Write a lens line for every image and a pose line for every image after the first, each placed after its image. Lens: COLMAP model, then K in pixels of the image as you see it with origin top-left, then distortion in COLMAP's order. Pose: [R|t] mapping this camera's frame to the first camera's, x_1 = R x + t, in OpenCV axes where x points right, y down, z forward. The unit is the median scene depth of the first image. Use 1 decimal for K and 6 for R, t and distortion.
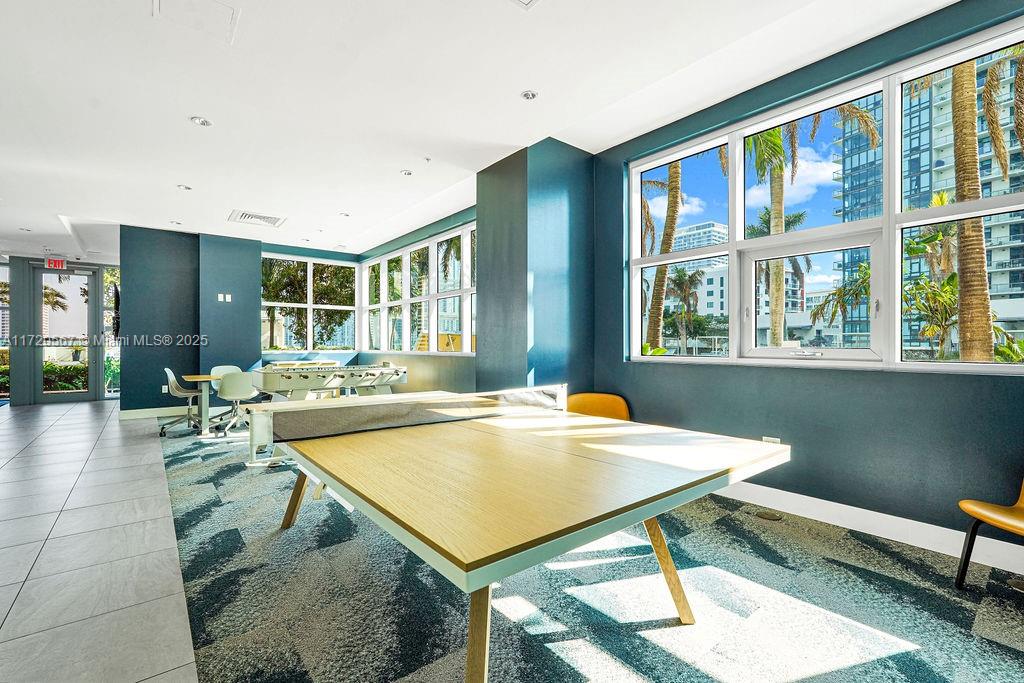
lens RADIAL K [[452.1, 0, 510.9], [0, 452.1, 350.6], [0, 0, 1]] dist [-0.003480, 0.001156]
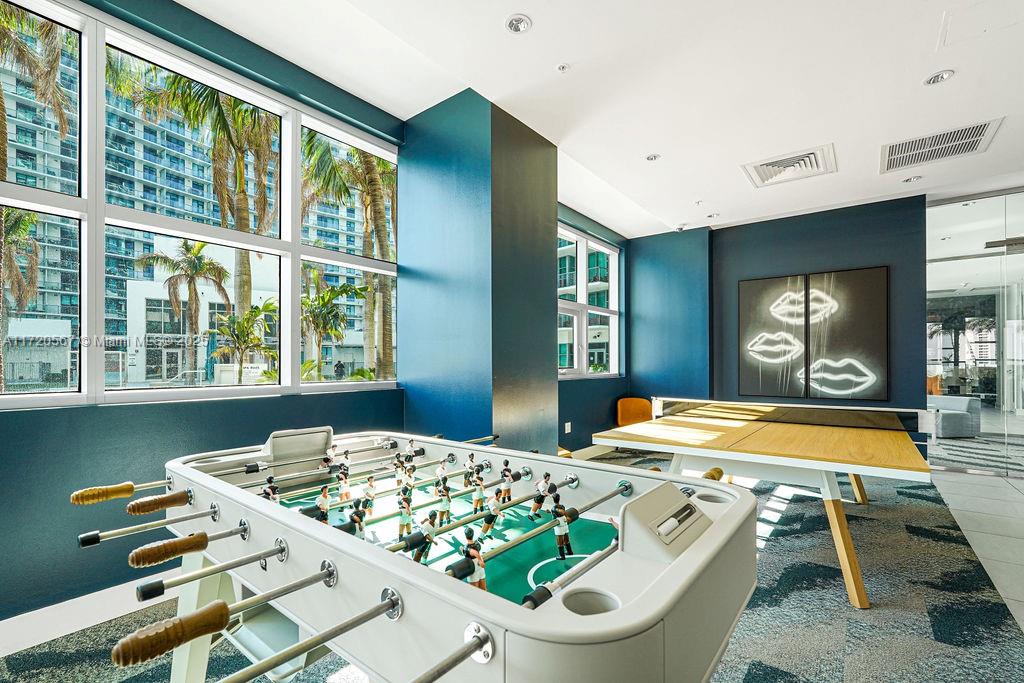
lens RADIAL K [[452.1, 0, 510.9], [0, 452.1, 350.6], [0, 0, 1]] dist [-0.003480, 0.001156]
pose [[-0.227013, 0.024621, 0.973580, -1.373370], [-0.001692, 0.999669, -0.025675, -0.024652], [-0.973890, -0.007475, -0.226896, 2.158741]]
